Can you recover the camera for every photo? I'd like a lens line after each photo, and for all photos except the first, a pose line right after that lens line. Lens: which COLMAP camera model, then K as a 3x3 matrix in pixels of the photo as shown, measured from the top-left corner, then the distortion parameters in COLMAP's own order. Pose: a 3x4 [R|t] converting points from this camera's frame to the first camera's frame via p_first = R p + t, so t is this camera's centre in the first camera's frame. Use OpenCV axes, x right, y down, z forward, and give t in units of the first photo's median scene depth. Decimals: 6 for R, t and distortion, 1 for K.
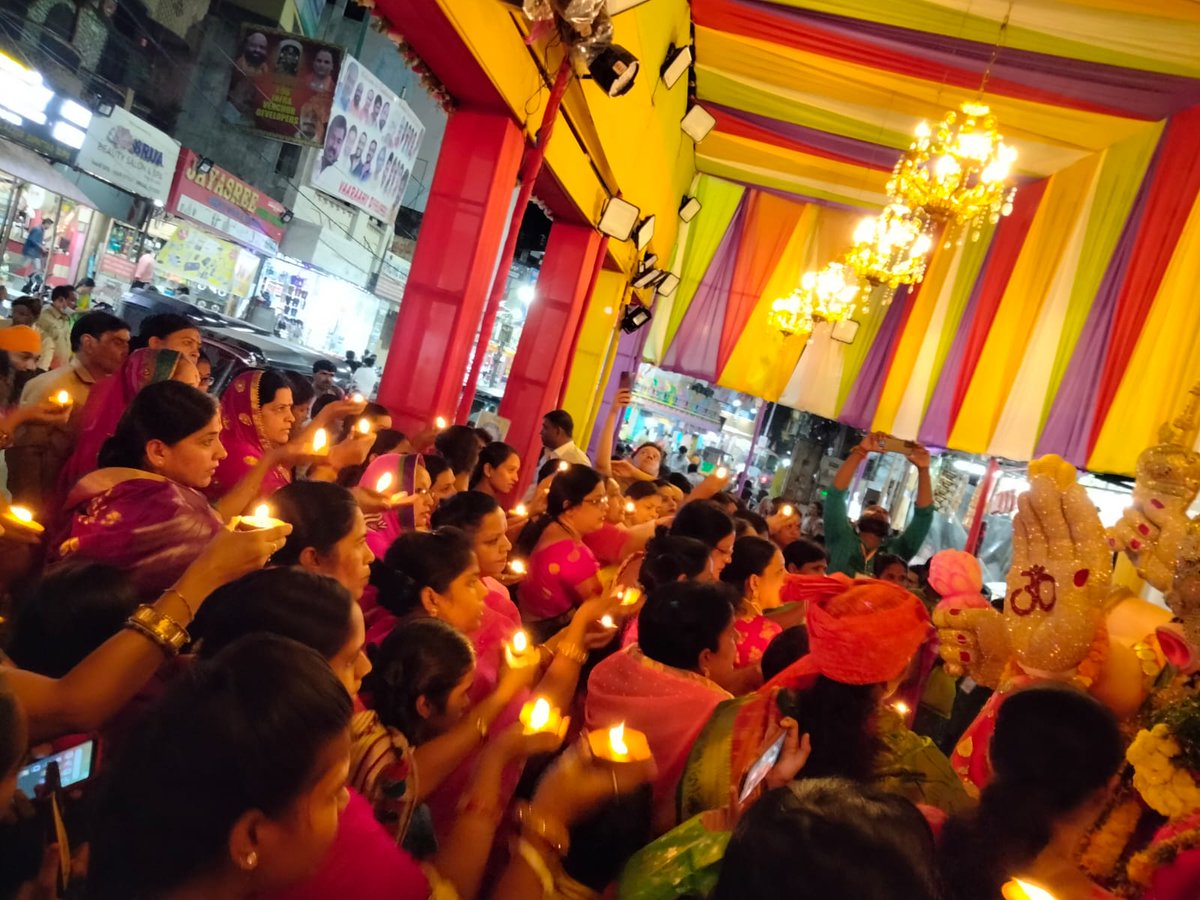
lens RADIAL K [[893.8, 0, 600.0], [0, 893.8, 450.0], [0, 0, 1]] dist [-0.069033, 0.035072]
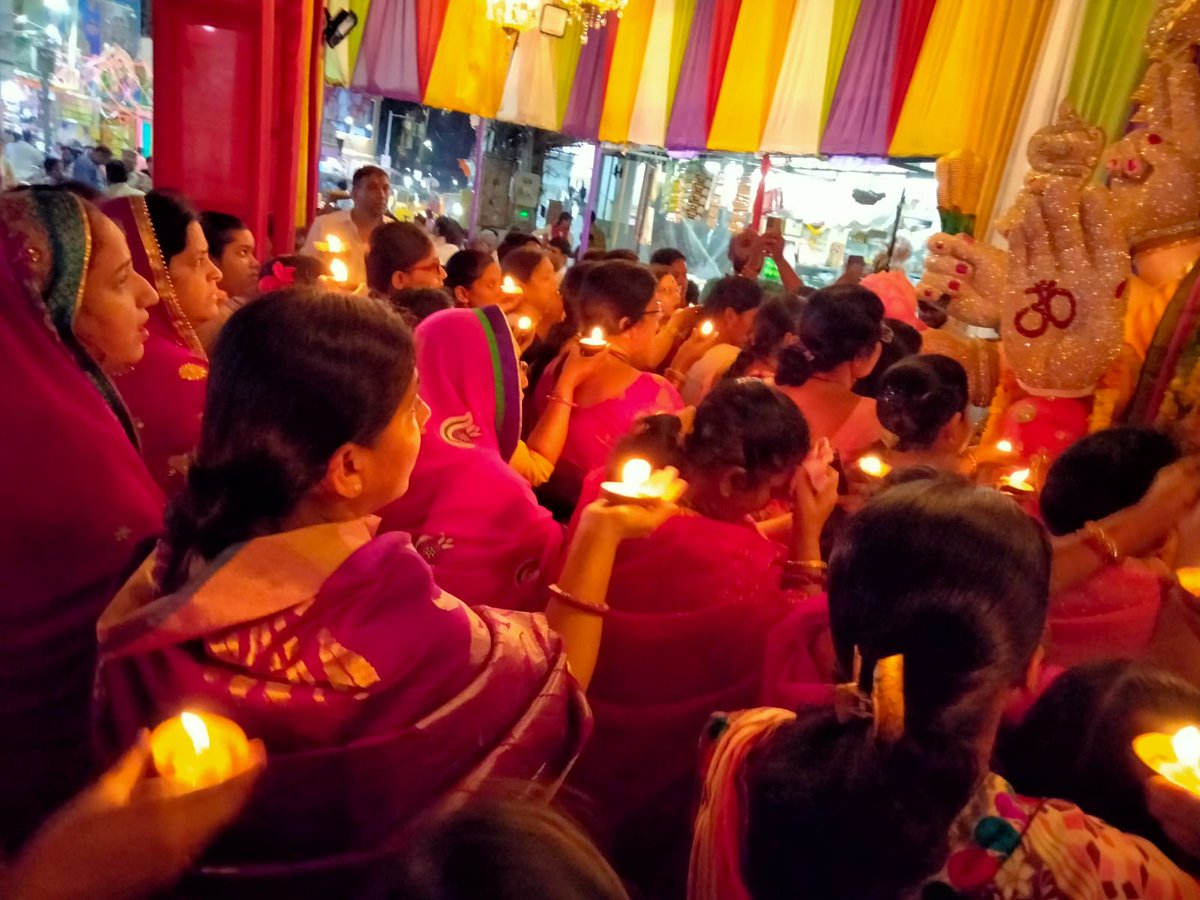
lens RADIAL K [[891.5, 0, 611.3], [0, 891.5, 455.8], [0, 0, 1]] dist [0.010352, 0.004442]
pose [[0.898744, -0.252310, 0.358606, -0.162911], [0.128710, 0.933632, 0.334314, -0.038262], [-0.419156, -0.254306, 0.871571, 0.176463]]
